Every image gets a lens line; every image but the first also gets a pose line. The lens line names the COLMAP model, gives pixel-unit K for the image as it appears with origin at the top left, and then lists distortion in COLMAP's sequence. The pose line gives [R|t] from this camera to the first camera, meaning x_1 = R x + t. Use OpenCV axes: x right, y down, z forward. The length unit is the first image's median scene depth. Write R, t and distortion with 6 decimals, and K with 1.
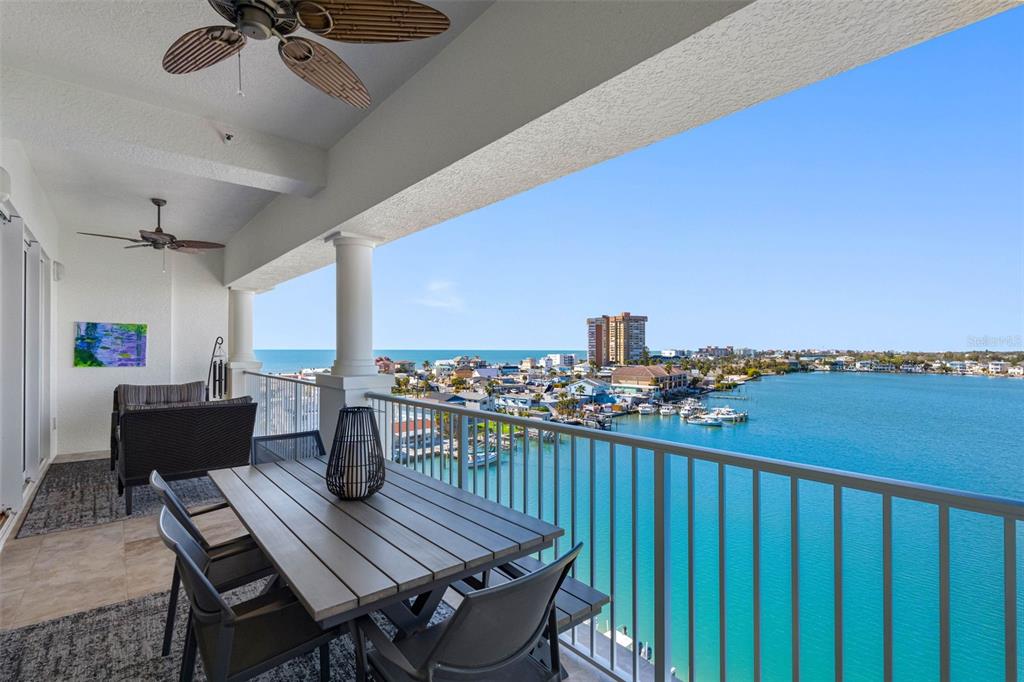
lens RADIAL K [[453.2, 0, 515.6], [0, 453.2, 346.4], [0, 0, 1]] dist [0.001542, -0.002091]
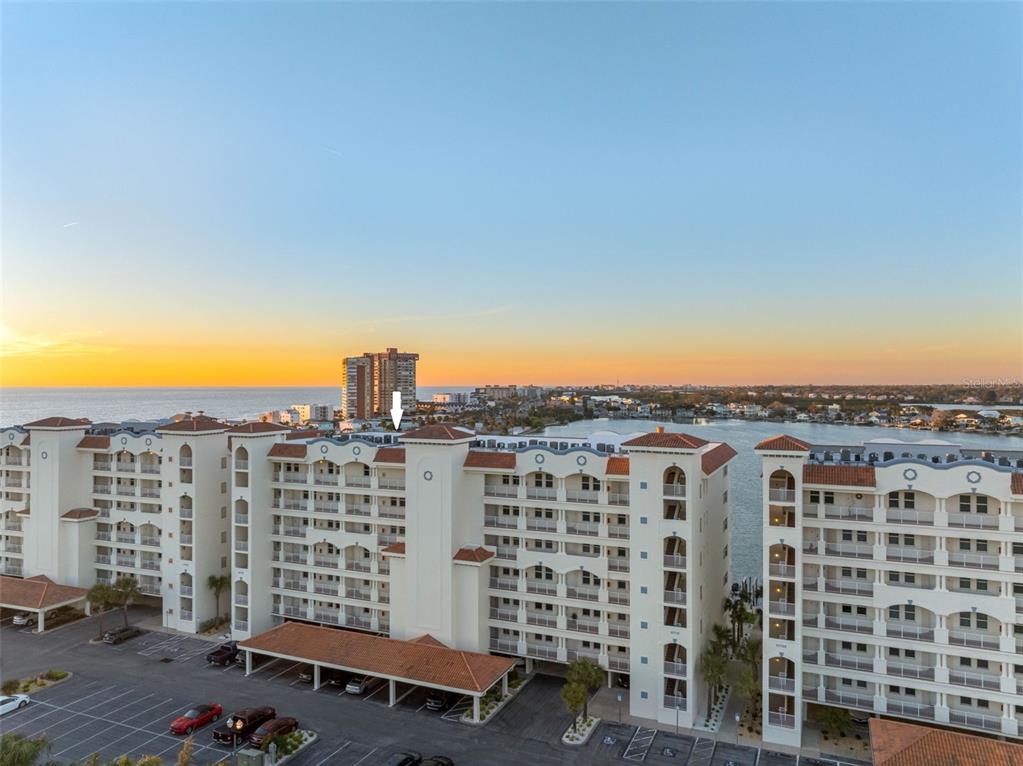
lens RADIAL K [[730.2, 0, 519.1], [0, 730.2, 380.5], [0, 0, 1]] dist [0.001837, -0.000716]
pose [[0.899680, -0.003565, 0.436536, -0.150551], [0.000568, 0.999975, 0.006995, -0.040322], [-0.436550, -0.006045, 0.899660, -0.308083]]
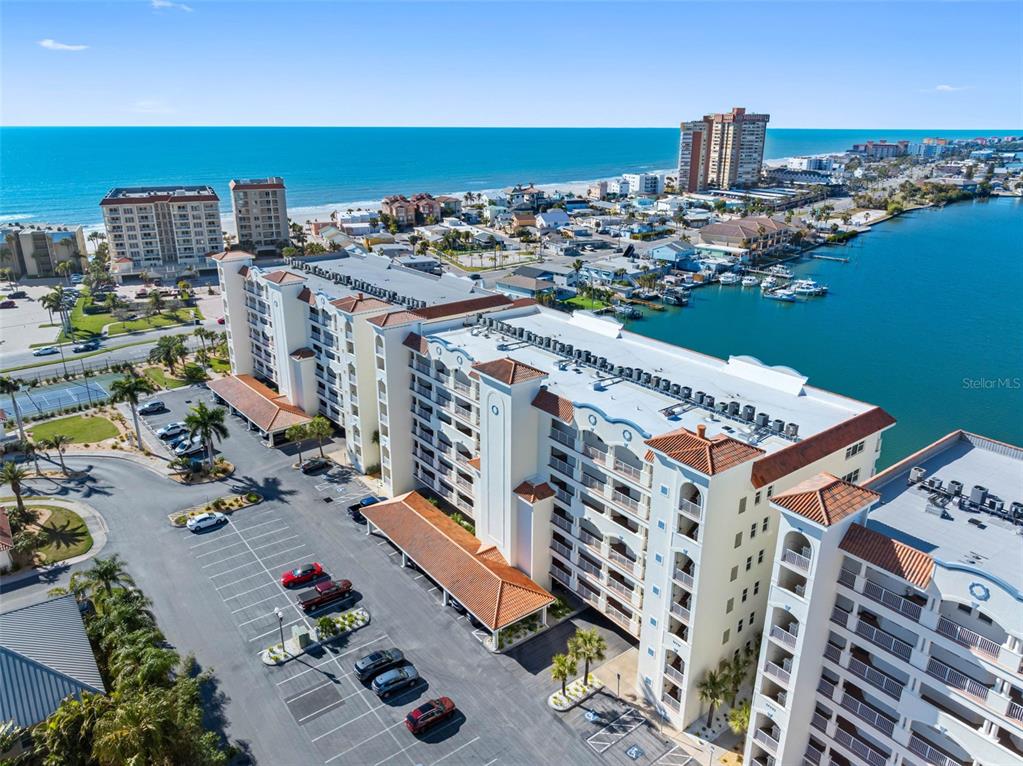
lens RADIAL K [[730.2, 0, 515.6], [0, 730.2, 381.0], [0, 0, 1]] dist [0.001837, -0.000716]
pose [[0.998437, 0.019879, -0.052241, -0.044611], [-0.000354, 0.936853, 0.349725, -0.106022], [0.055894, -0.349159, 0.935395, -0.299250]]
